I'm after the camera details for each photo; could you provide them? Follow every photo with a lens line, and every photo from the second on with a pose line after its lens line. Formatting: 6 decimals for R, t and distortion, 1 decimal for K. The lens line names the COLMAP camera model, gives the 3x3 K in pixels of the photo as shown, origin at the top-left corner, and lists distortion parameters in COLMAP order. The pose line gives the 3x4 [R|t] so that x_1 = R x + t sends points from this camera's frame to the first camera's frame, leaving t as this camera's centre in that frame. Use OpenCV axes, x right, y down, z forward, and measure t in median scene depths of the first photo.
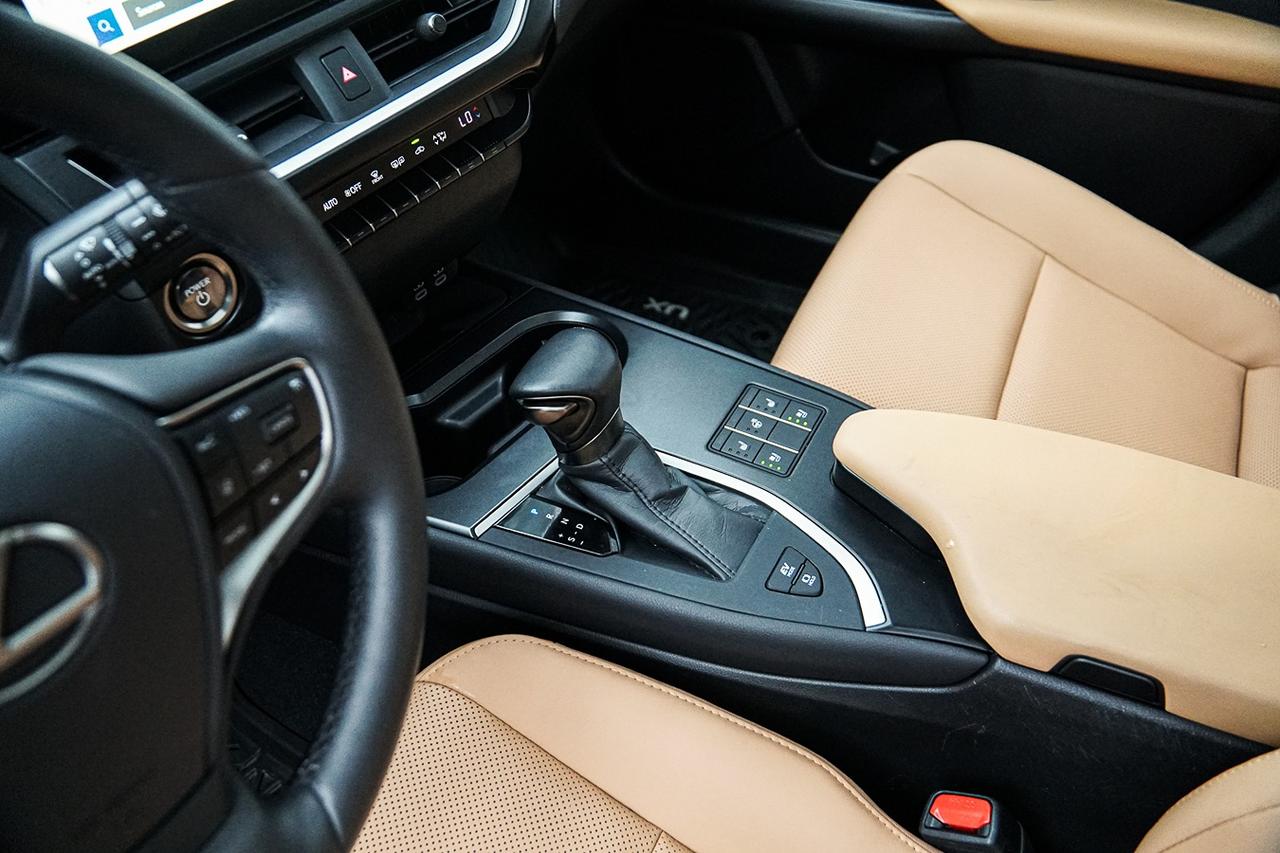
lens RADIAL K [[1003.7, 0, 640.0], [0, 1003.7, 426.5], [0, 0, 1]] dist [-0.147315, 0.124399]
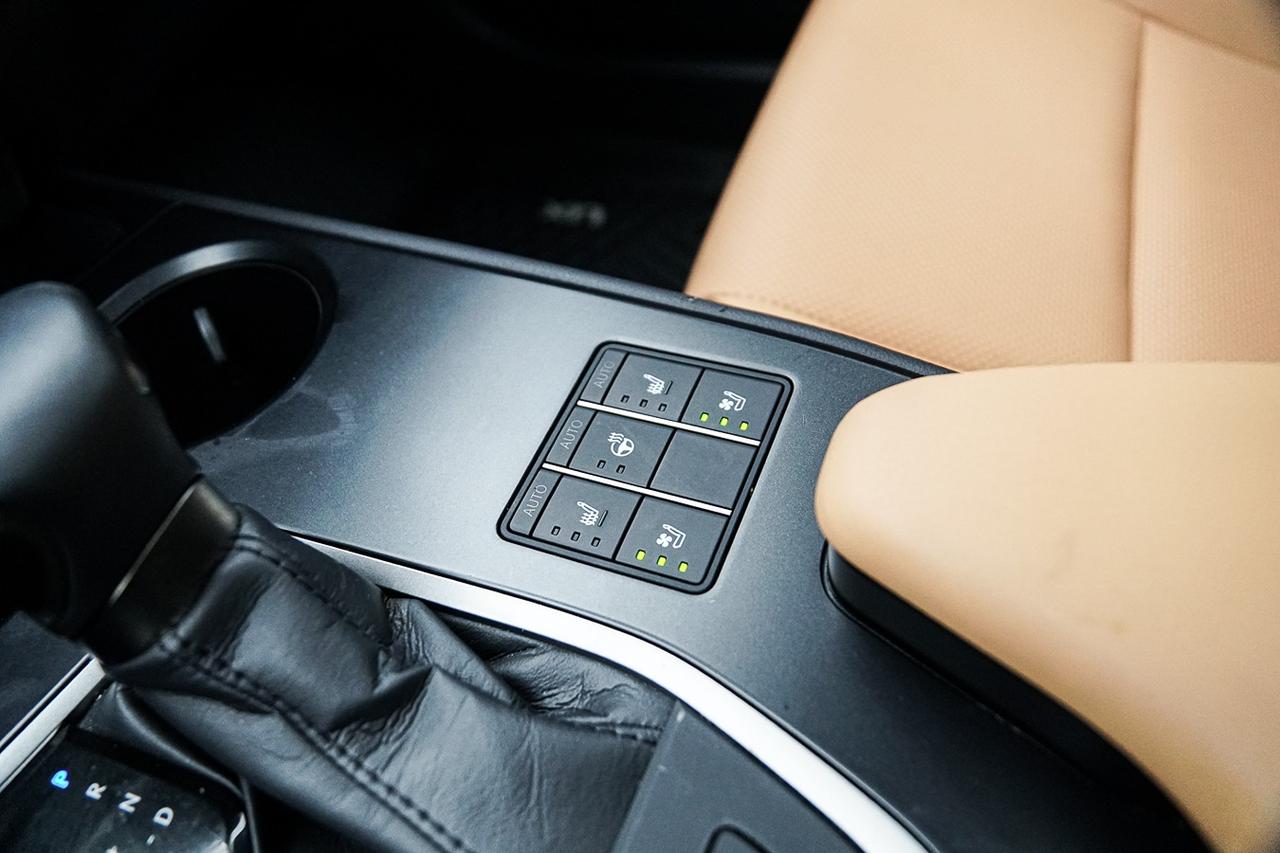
lens RADIAL K [[1127.8, 0, 640.0], [0, 1127.8, 426.5], [0, 0, 1]] dist [-0.126469, 0.097052]
pose [[0.990005, -0.138648, 0.025822, 0.118692], [0.136606, 0.988233, 0.068806, -0.042012], [-0.035058, -0.064591, 0.997296, 0.580224]]
